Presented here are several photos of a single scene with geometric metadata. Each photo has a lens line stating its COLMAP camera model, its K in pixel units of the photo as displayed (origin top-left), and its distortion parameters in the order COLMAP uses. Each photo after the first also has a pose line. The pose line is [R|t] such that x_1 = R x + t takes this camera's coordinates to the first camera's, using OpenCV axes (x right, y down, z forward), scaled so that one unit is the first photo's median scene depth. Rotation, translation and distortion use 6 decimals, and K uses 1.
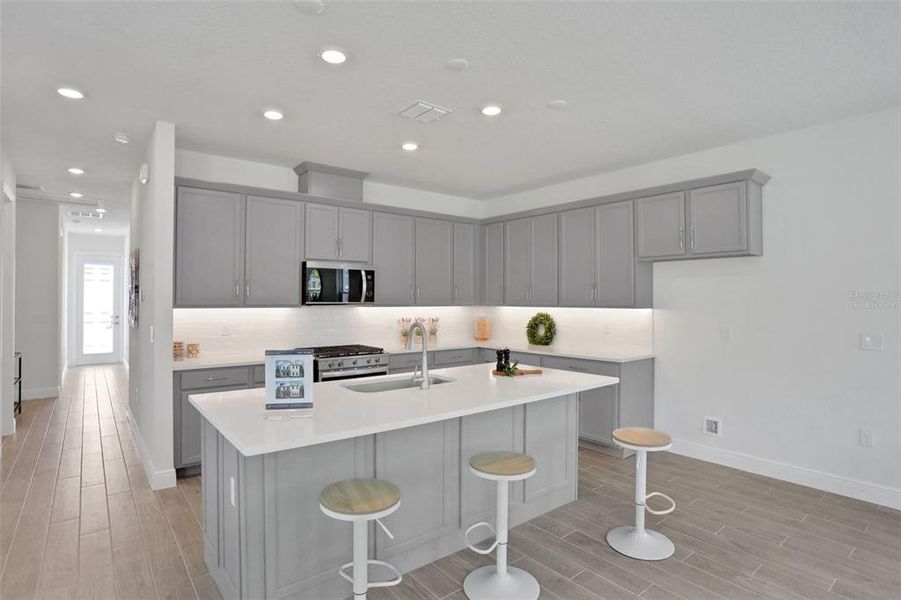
lens RADIAL K [[457.0, 0, 453.5], [0, 457.0, 301.5], [0, 0, 1]] dist [-0.093068, 0.034991]
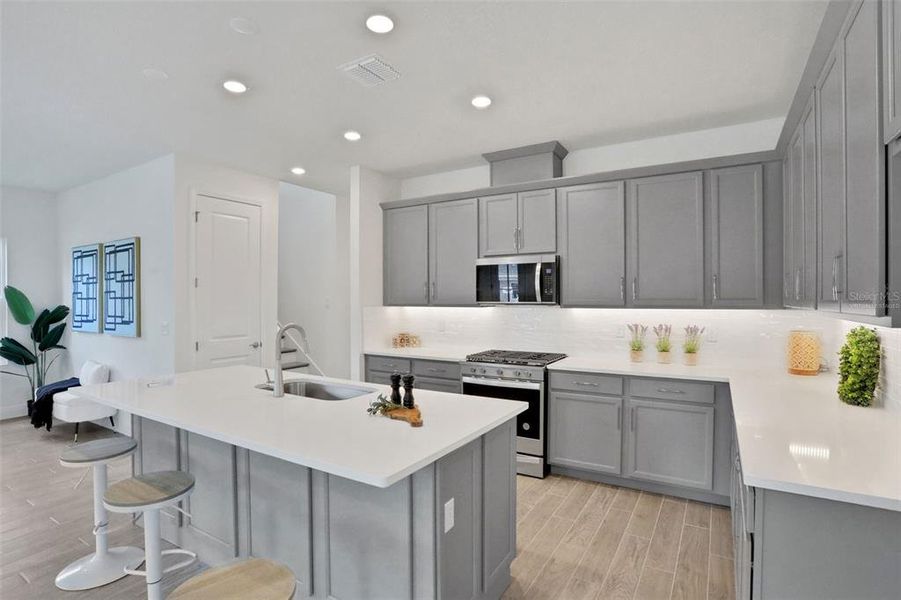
lens RADIAL K [[457.0, 0, 453.5], [0, 457.0, 301.5], [0, 0, 1]] dist [-0.093068, 0.034991]
pose [[0.344293, 0.002467, -0.938859, 0.528719], [-0.001185, 0.999997, 0.002194, -0.001032], [0.938862, 0.000357, 0.344295, 0.584086]]
